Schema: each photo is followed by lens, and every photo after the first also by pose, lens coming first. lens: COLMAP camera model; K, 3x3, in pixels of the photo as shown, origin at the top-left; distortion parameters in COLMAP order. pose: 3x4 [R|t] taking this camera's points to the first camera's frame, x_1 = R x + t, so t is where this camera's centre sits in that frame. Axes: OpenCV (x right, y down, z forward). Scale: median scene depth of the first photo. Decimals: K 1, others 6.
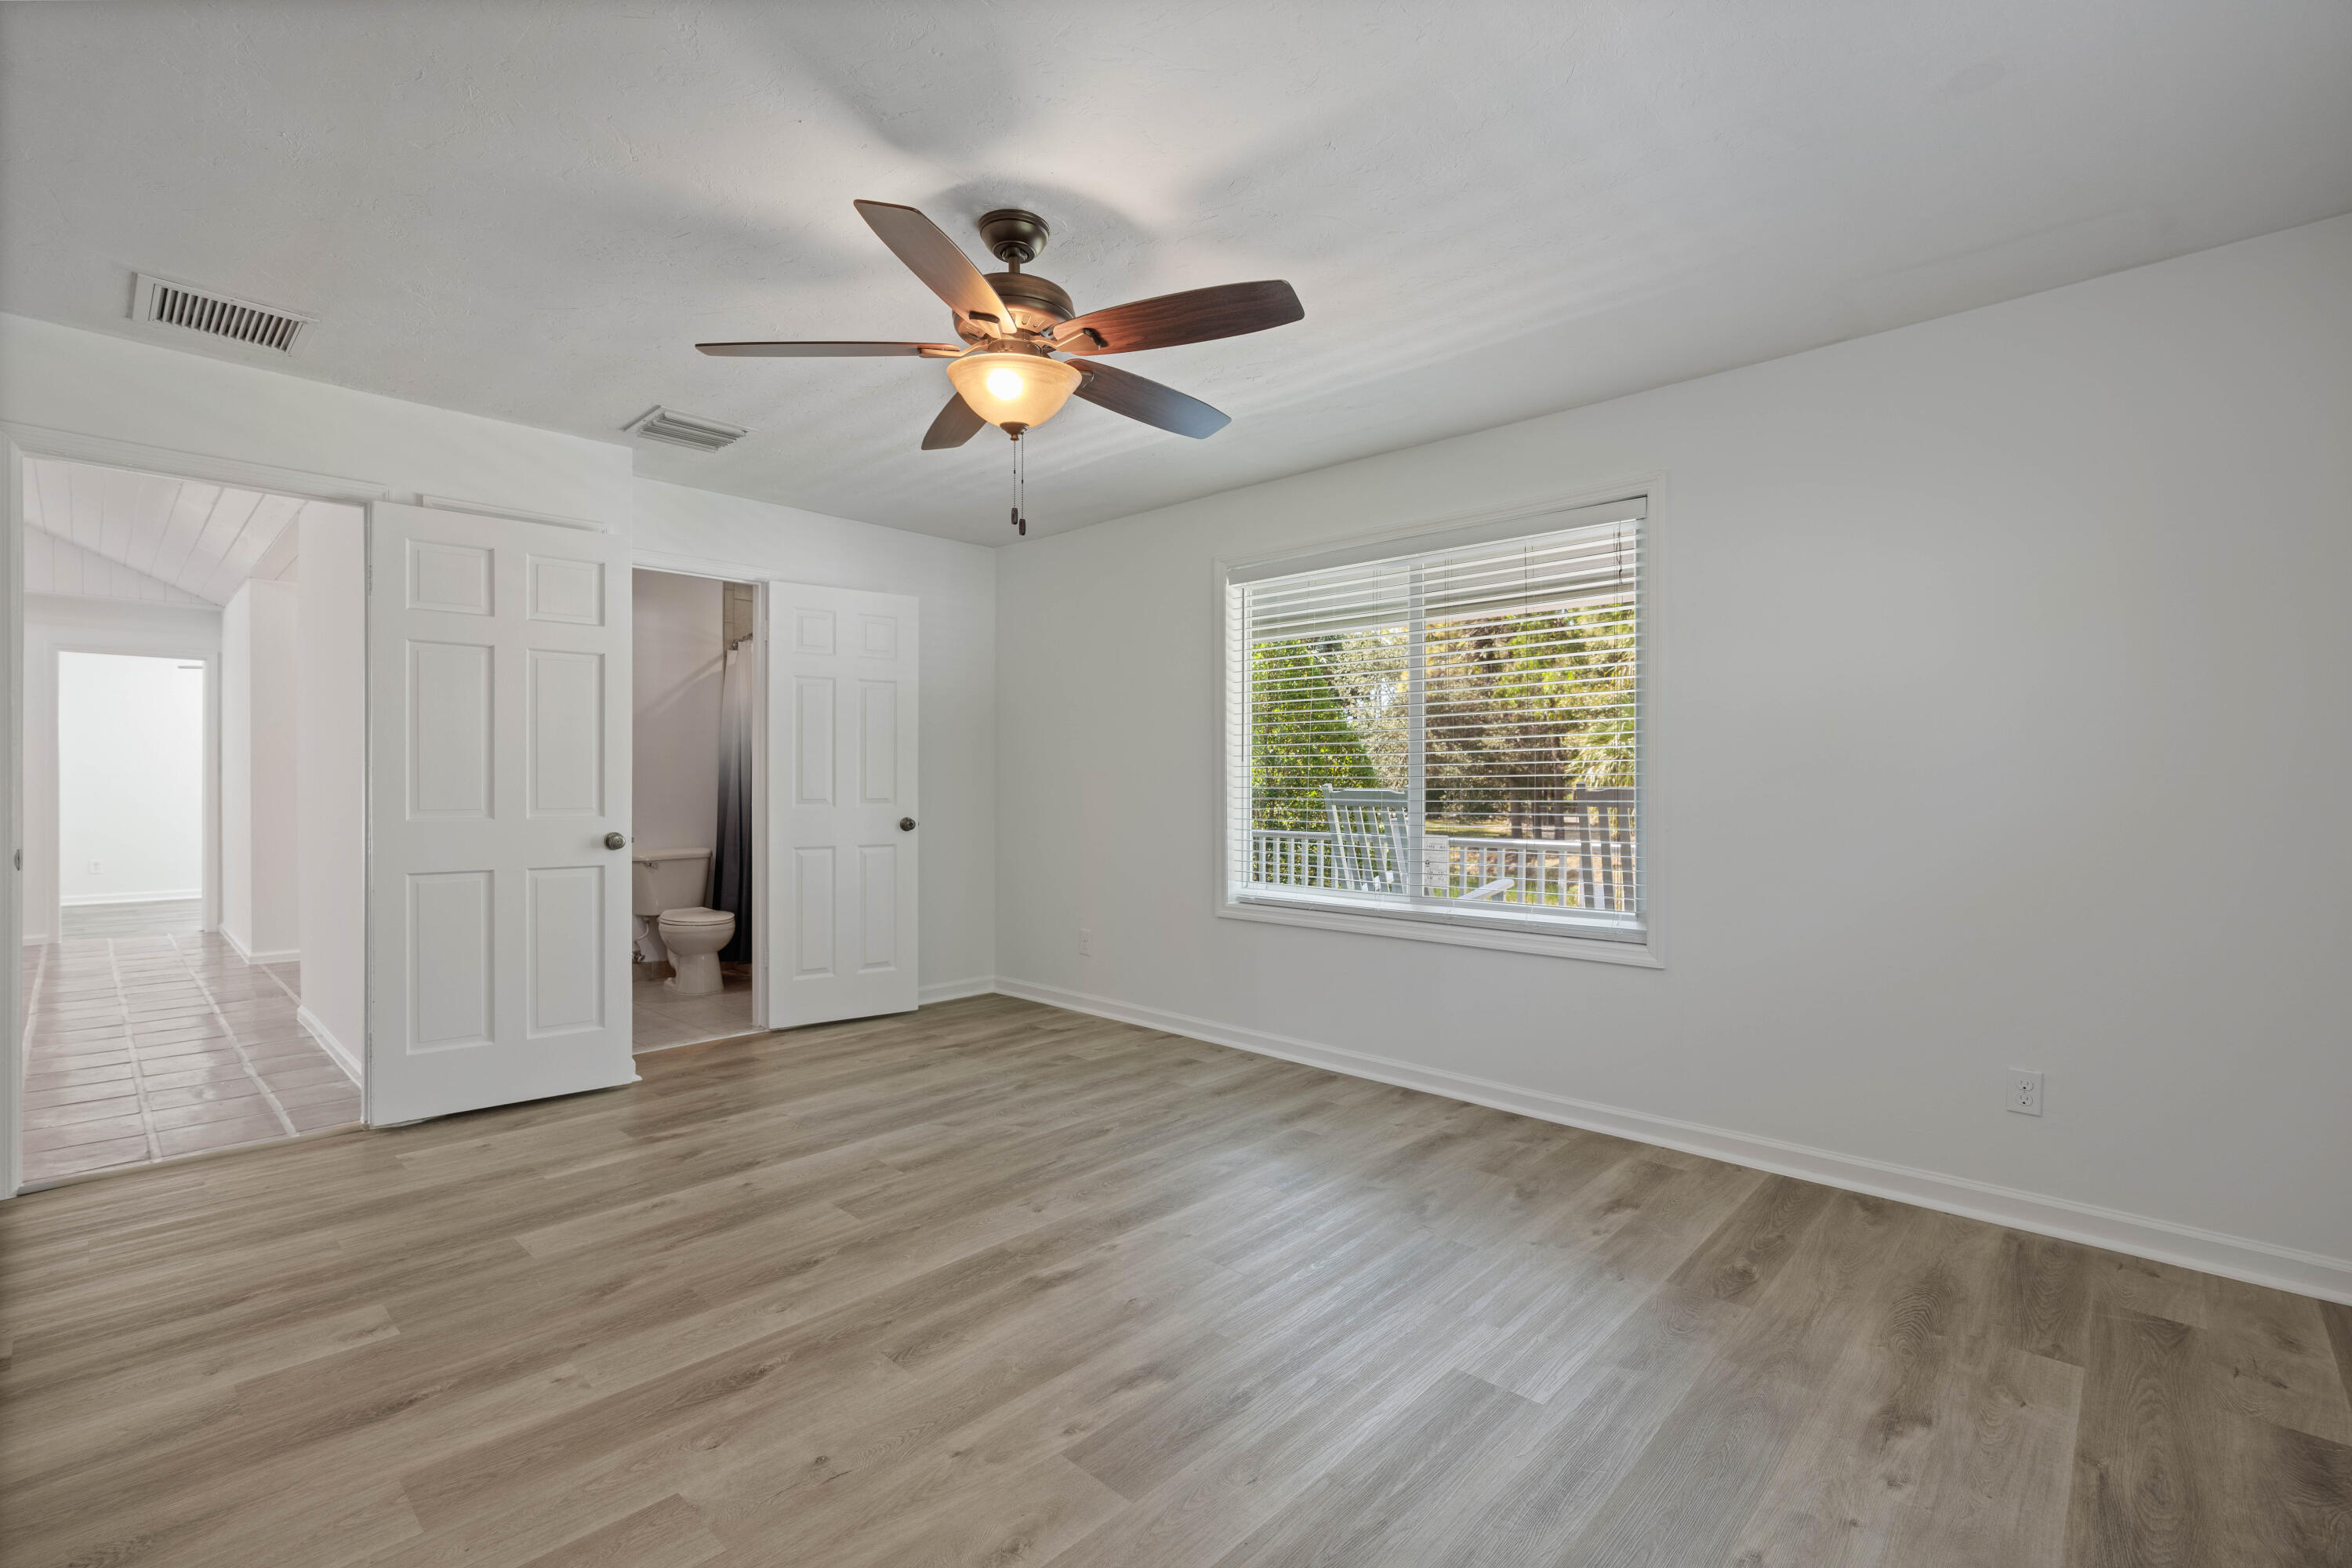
lens RADIAL K [[1064.3, 0, 1175.7], [0, 1064.3, 787.5], [0, 0, 1]] dist [-0.001026, 0.001139]
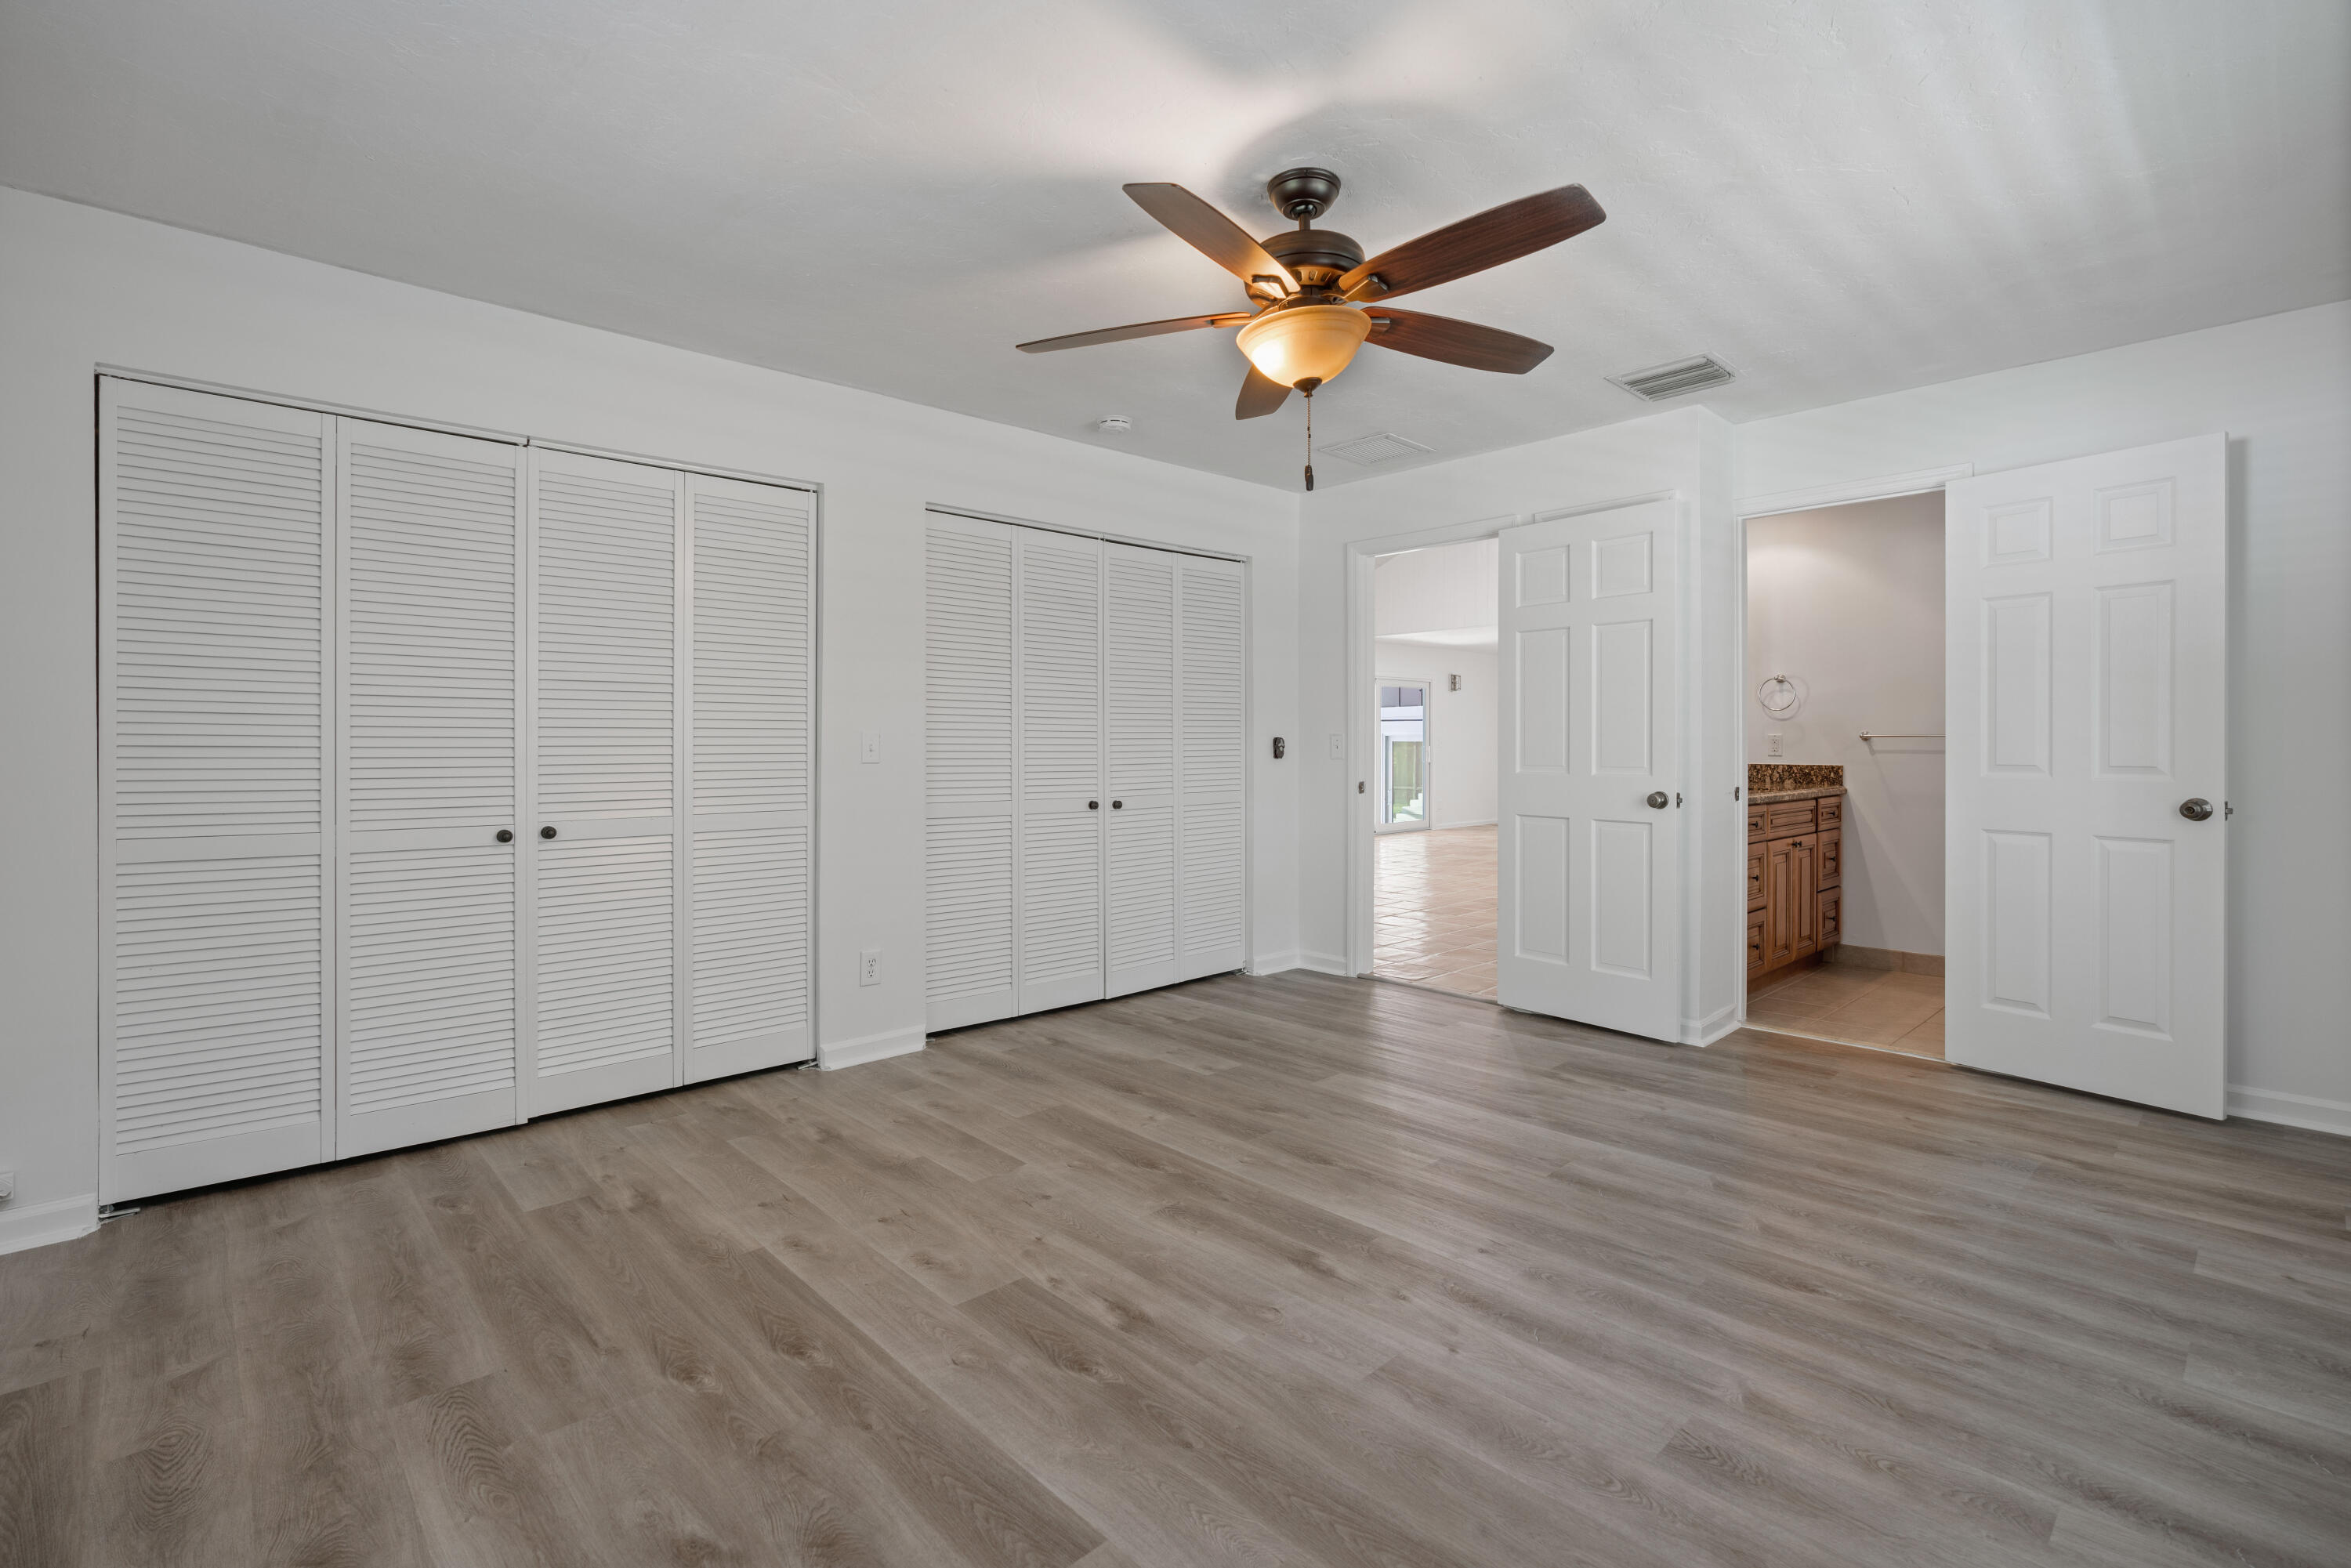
lens RADIAL K [[1063.8, 0, 1135.2], [0, 1063.8, 750.0], [0, 0, 1]] dist [-0.001026, 0.001139]
pose [[-0.083020, 0.002168, -0.996546, 0.599312], [-0.001531, 0.999996, 0.002303, 0.000065], [0.996547, 0.001717, -0.083016, 0.652590]]
